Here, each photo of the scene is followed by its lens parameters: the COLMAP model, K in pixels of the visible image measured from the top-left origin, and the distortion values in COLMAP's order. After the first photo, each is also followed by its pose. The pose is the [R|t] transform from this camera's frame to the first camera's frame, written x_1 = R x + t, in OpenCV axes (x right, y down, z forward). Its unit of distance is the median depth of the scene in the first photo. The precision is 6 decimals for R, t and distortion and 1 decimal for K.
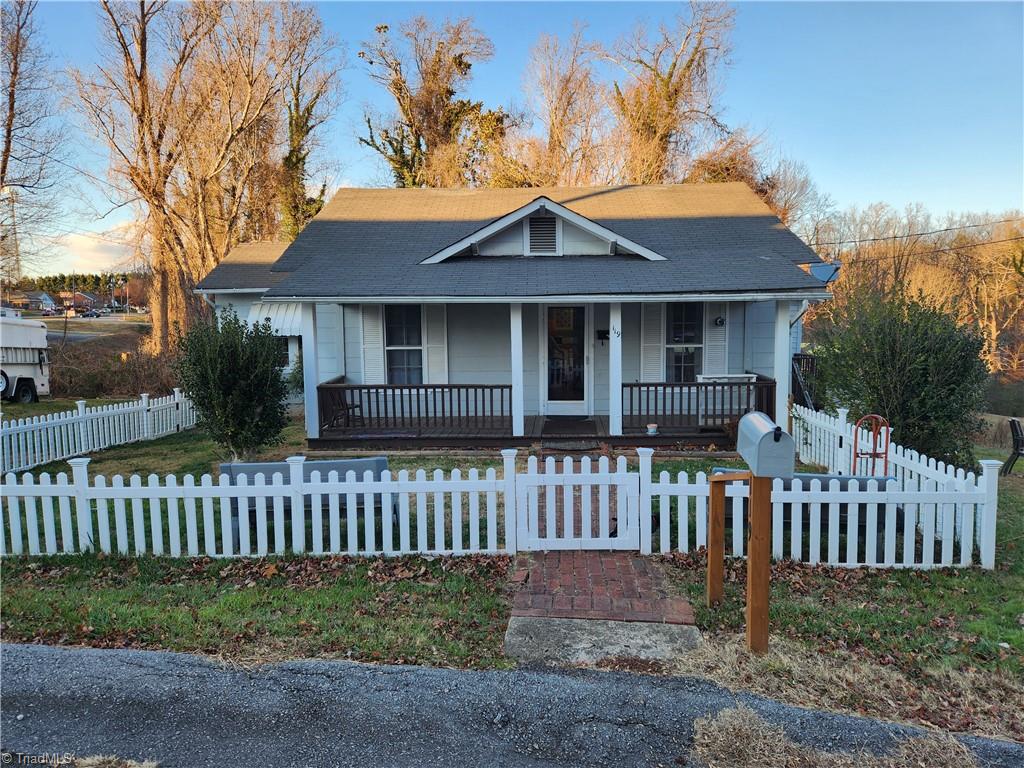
lens RADIAL K [[684.0, 0, 511.2], [0, 684.0, 378.4], [0, 0, 1]] dist [0.009475, 0.002549]
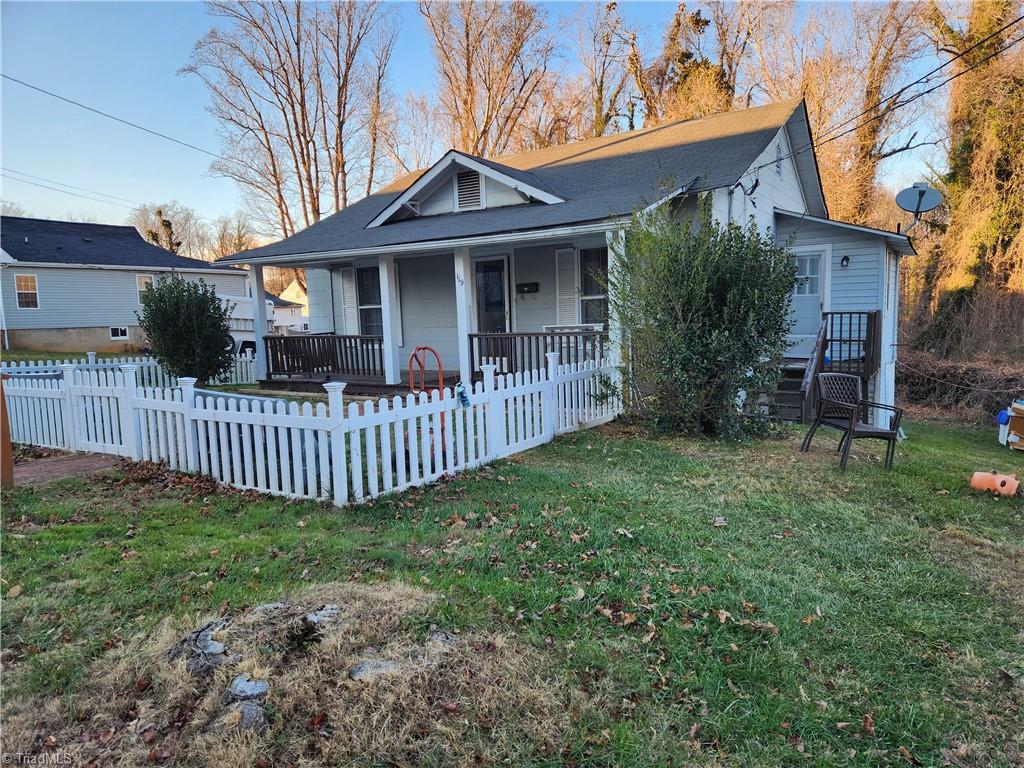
lens RADIAL K [[684.0, 0, 510.3], [0, 684.0, 391.5], [0, 0, 1]] dist [0.009475, 0.002549]
pose [[0.849599, 0.046196, -0.525403, 0.636290], [-0.030879, 0.998805, 0.037887, 0.045849], [0.526525, -0.015964, 0.850010, 0.174751]]
